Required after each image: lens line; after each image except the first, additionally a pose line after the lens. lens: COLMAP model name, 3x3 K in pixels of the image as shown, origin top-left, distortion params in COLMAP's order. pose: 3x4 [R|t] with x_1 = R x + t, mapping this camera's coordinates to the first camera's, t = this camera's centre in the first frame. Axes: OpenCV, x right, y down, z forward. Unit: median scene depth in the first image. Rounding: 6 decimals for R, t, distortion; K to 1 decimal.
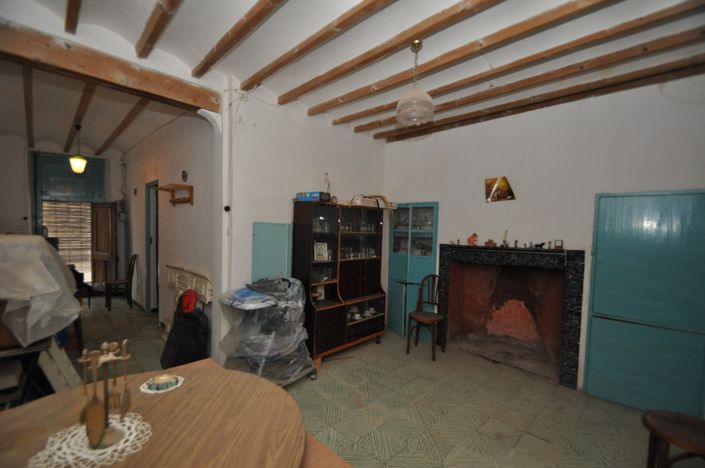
lens RADIAL K [[306.8, 0, 350.9], [0, 306.8, 243.2], [0, 0, 1]] dist [0.015235, -0.017438]
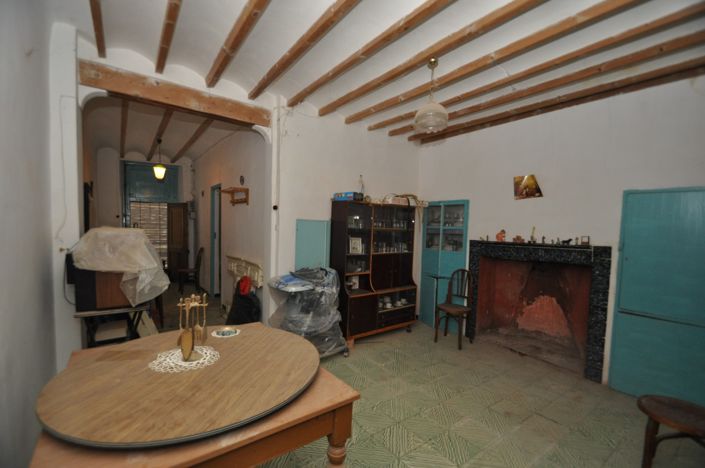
lens RADIAL K [[306.8, 0, 350.9], [0, 306.8, 243.2], [0, 0, 1]] dist [0.015235, -0.017438]
pose [[0.988029, 0.010593, -0.153904, 0.068253], [-0.009677, 0.999931, 0.006698, 0.013642], [0.153964, -0.005129, 0.988063, -0.124746]]
